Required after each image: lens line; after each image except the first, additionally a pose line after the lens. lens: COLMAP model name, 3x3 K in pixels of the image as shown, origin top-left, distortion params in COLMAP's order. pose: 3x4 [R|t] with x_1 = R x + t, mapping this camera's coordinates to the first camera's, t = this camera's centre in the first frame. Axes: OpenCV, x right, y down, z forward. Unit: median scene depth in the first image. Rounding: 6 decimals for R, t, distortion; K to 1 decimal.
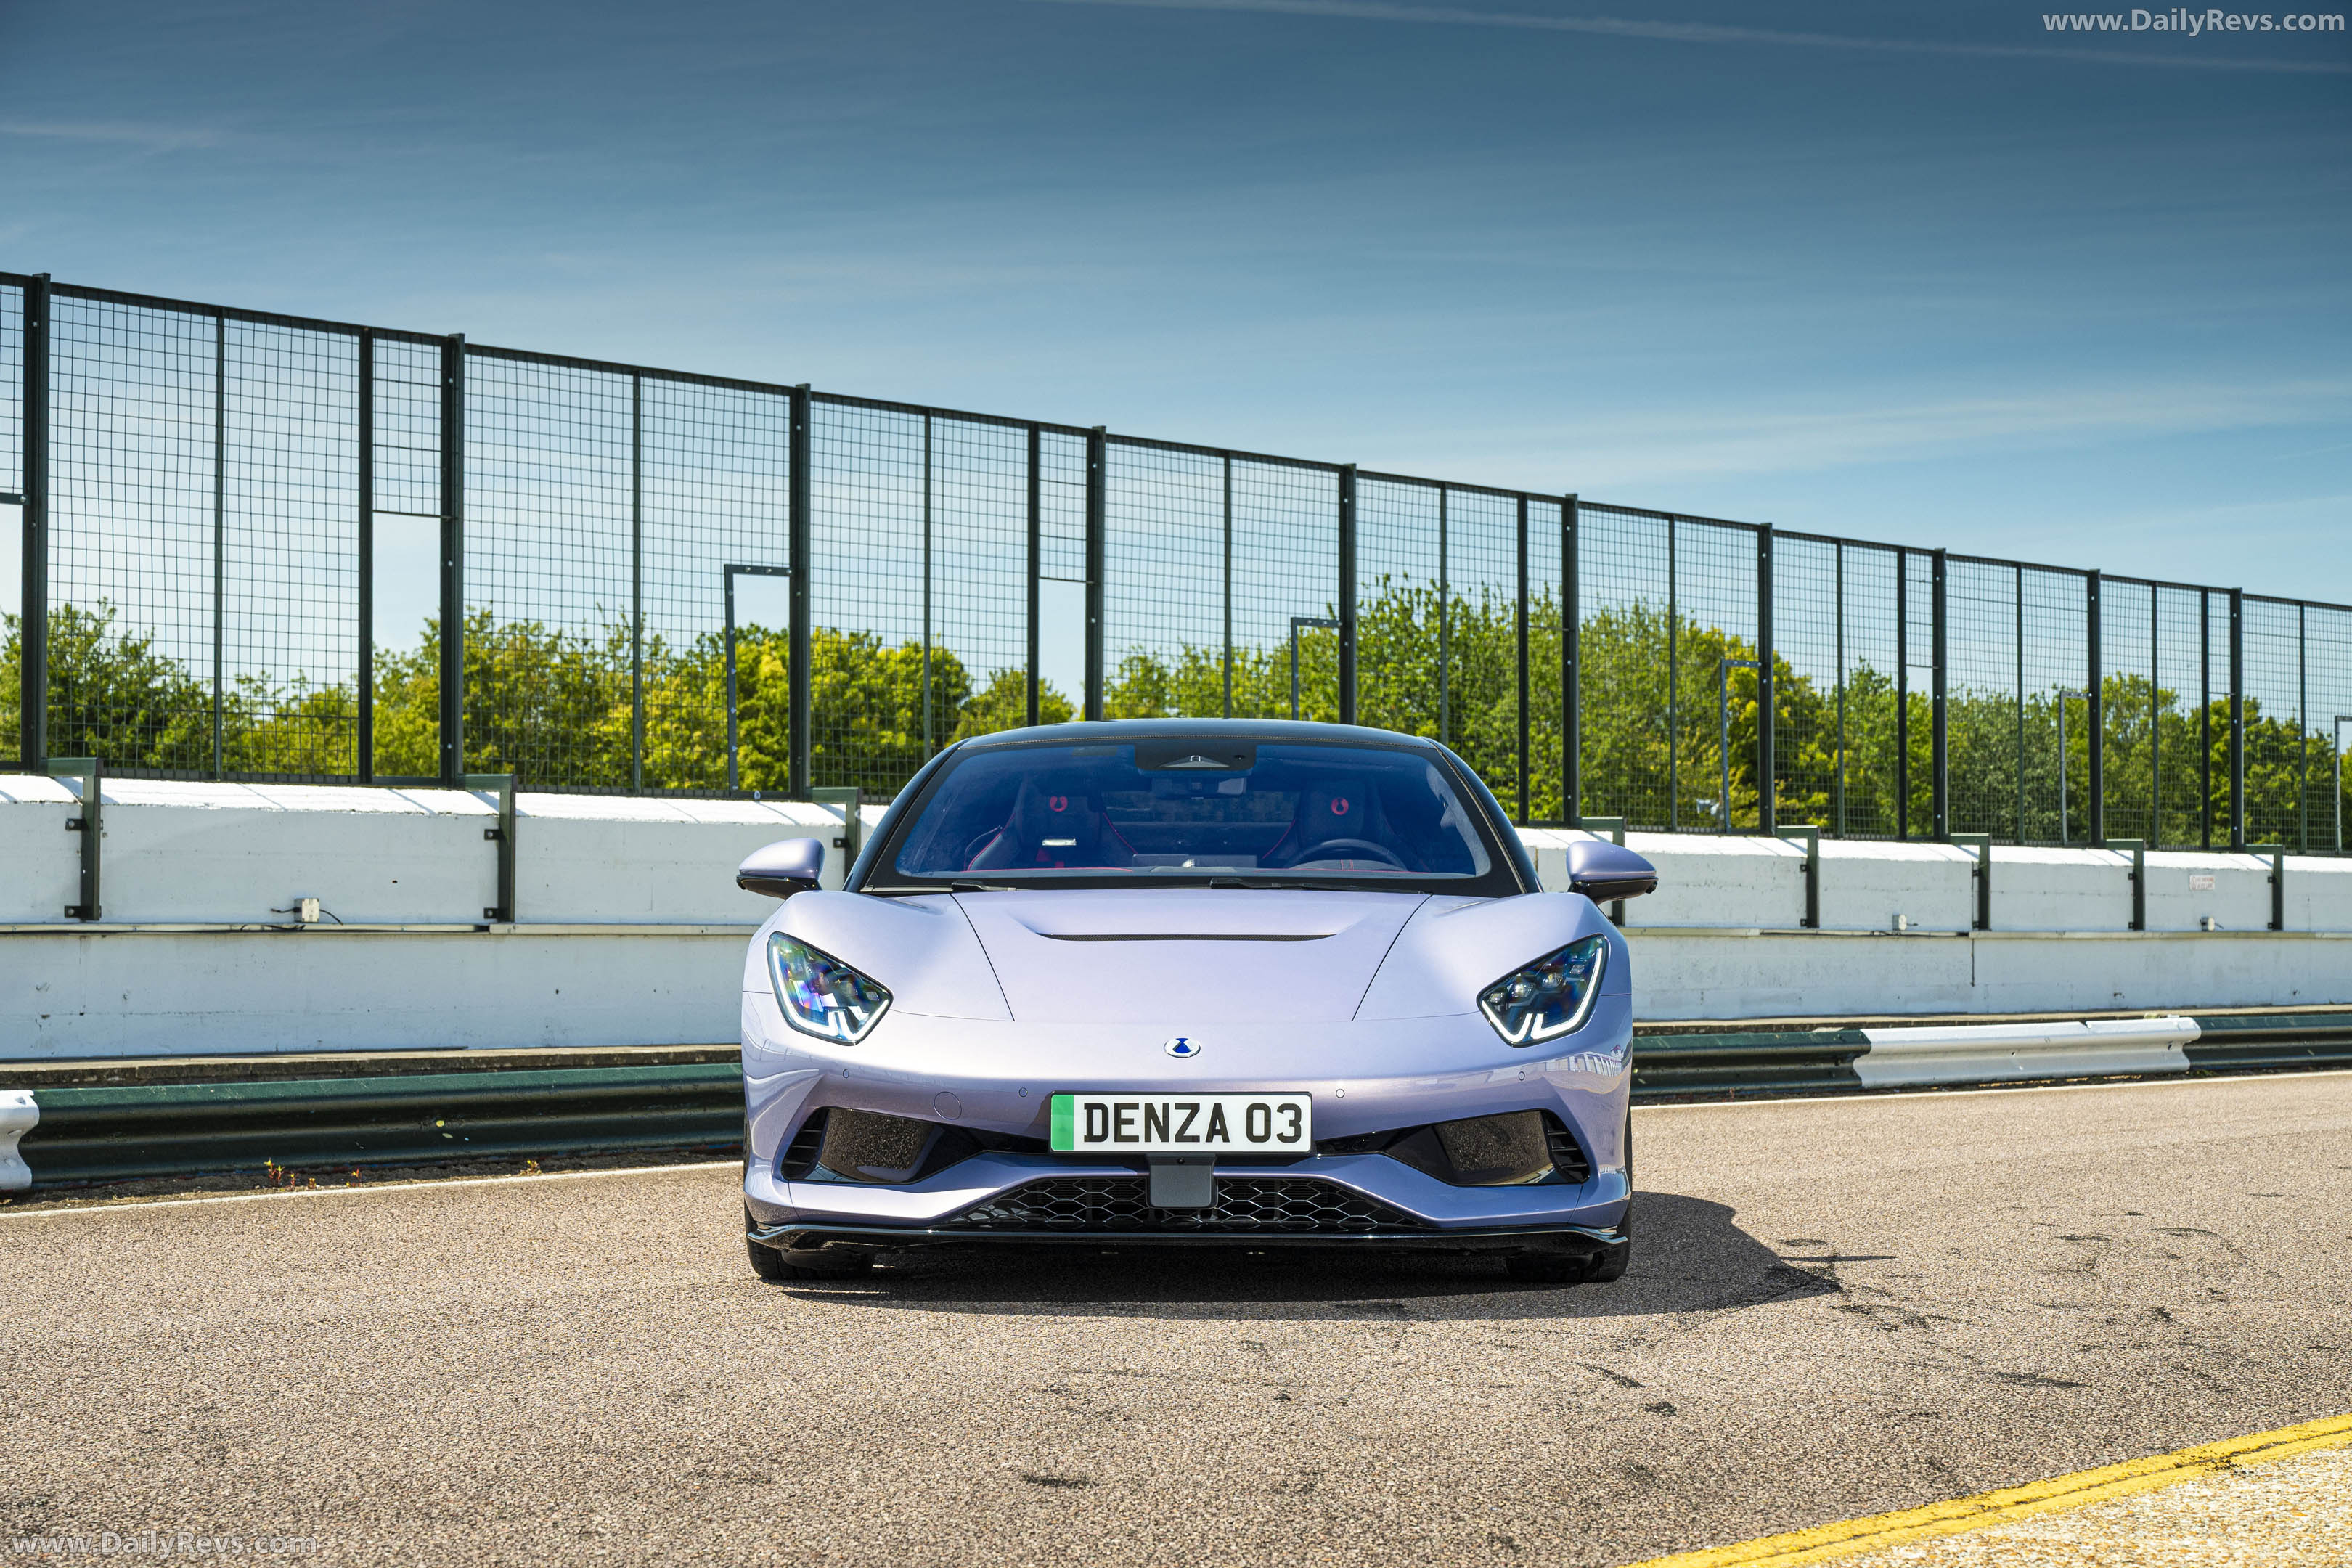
lens RADIAL K [[4723.9, 0, 1070.8], [0, 4723.9, 776.2], [0, 0, 1]] dist [0.027861, 0.200238]
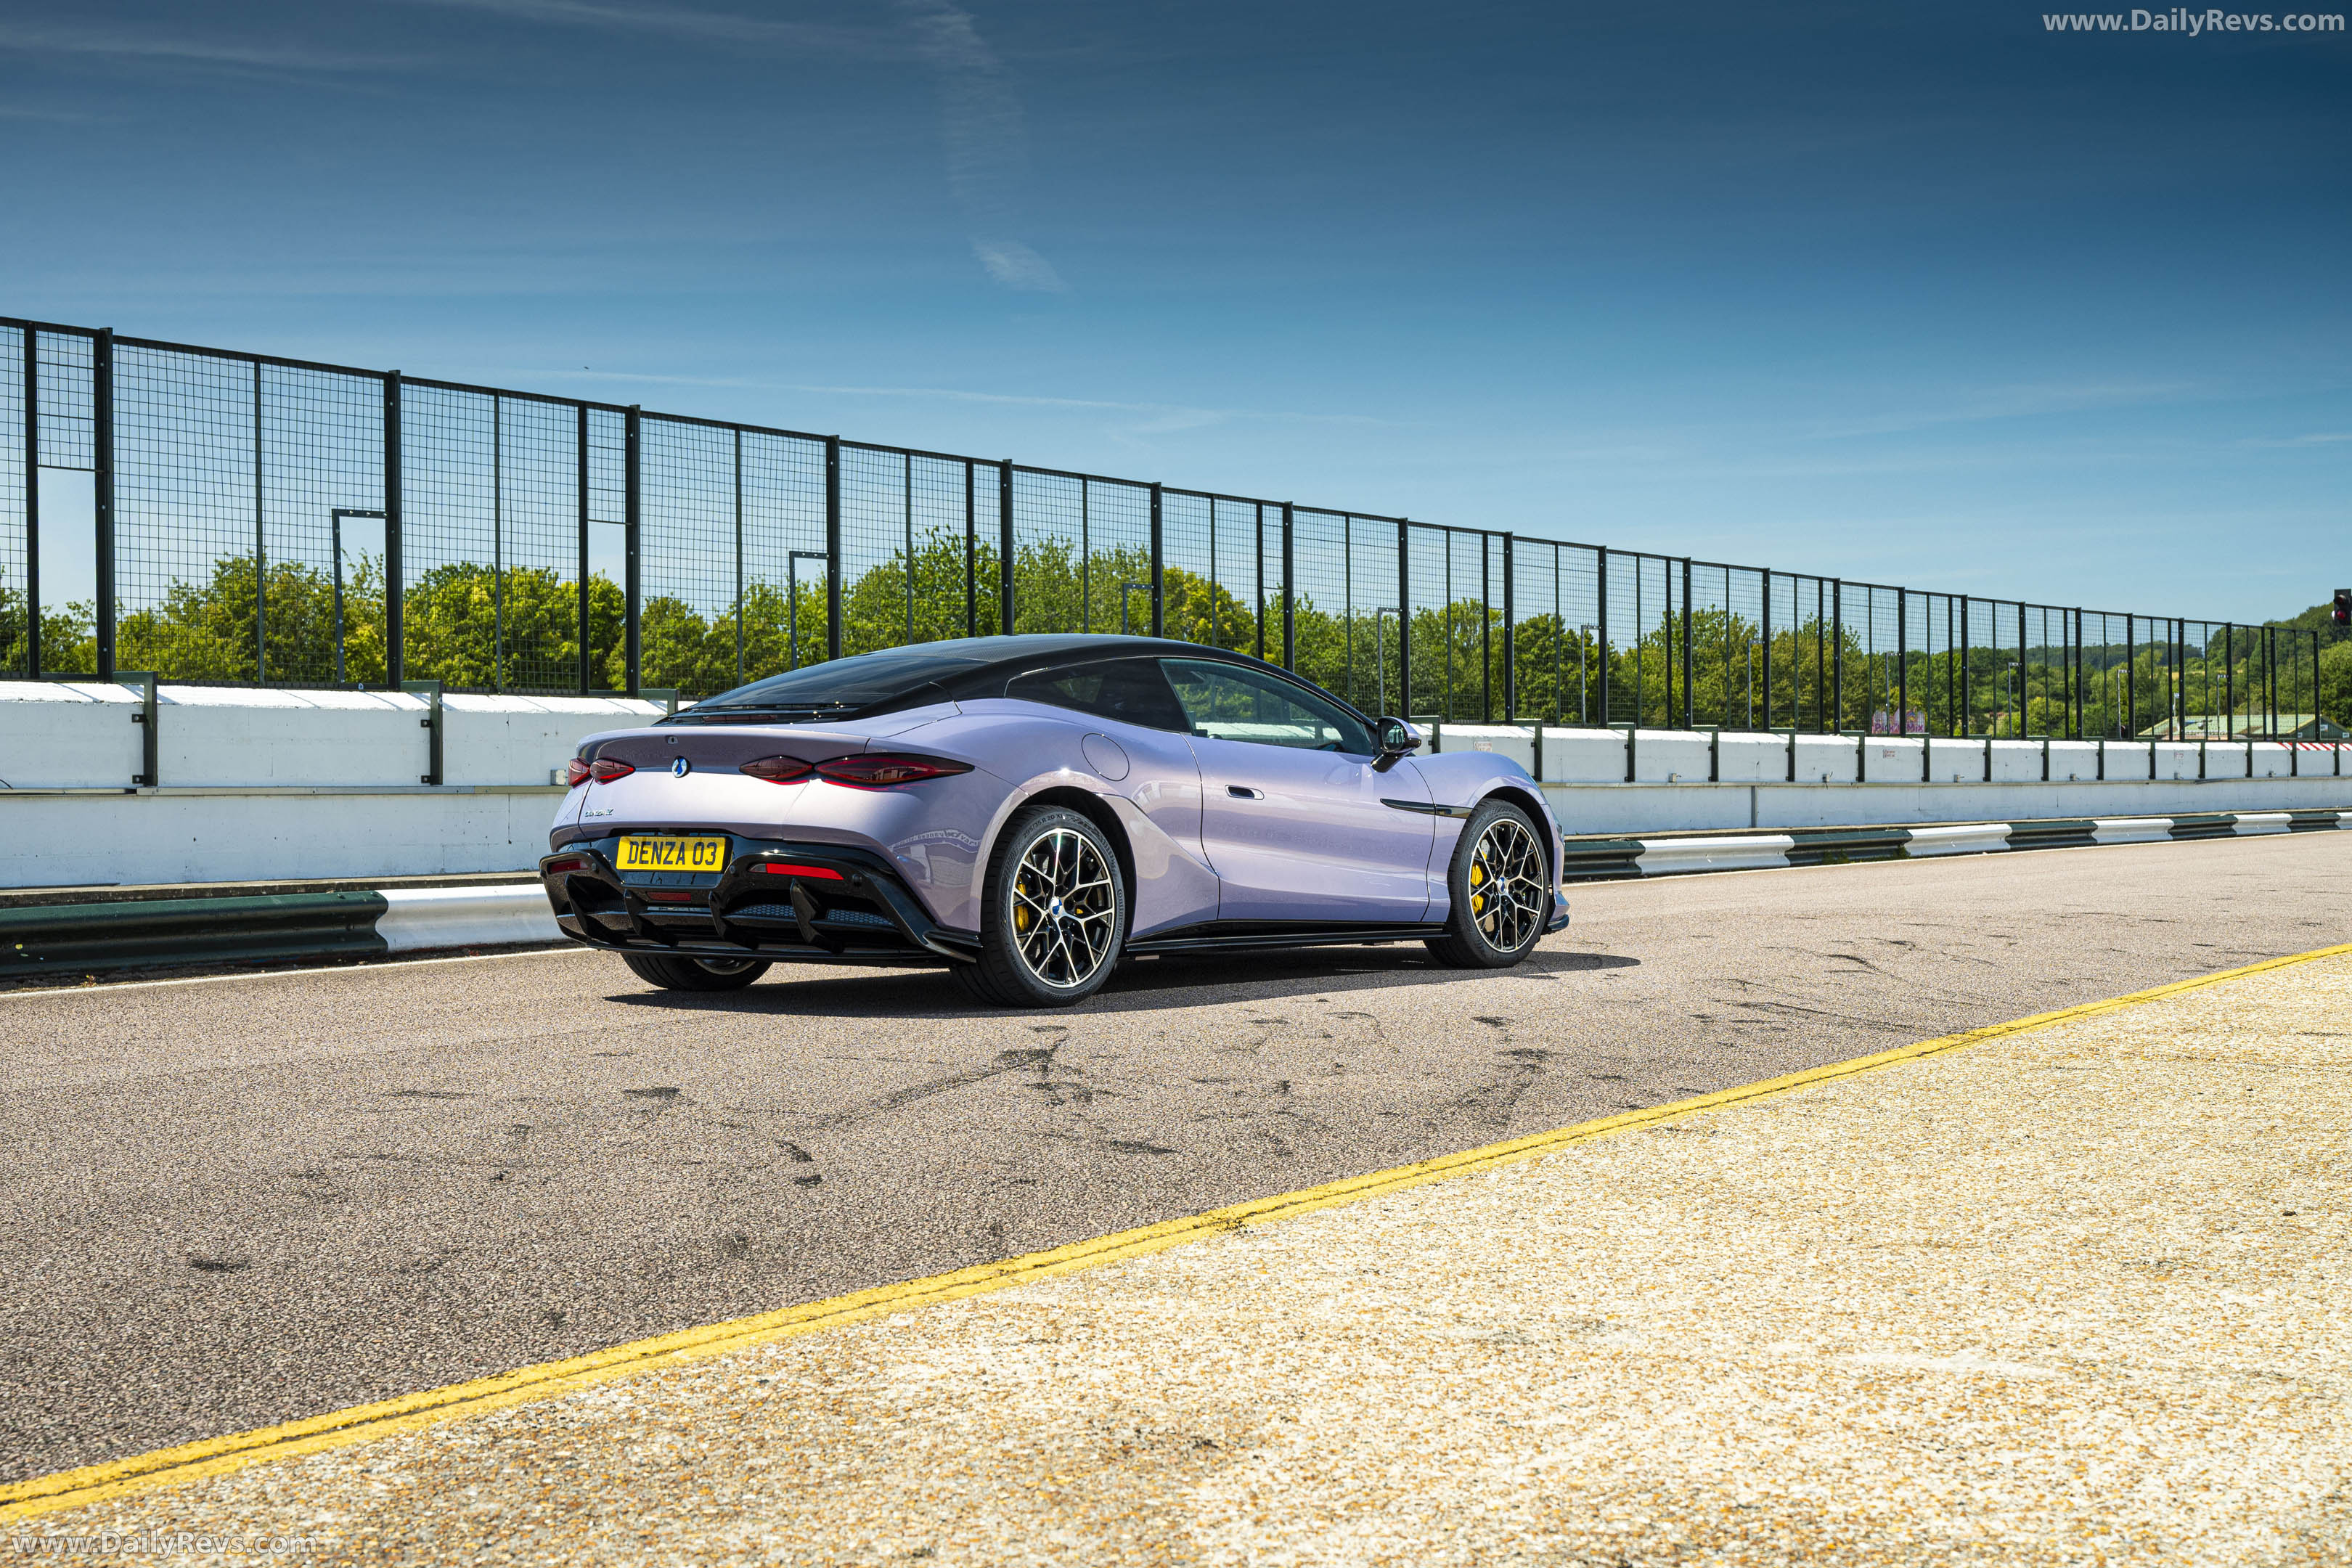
lens RADIAL K [[3254.0, 0, 1176.0], [0, 3254.0, 784.0], [0, 0, 1]] dist [0.012107, -0.046473]
pose [[0.994879, -0.008083, 0.100747, 0.064092], [0.004871, 0.999473, 0.032086, 0.002991], [-0.100953, -0.031431, 0.994395, 0.081639]]
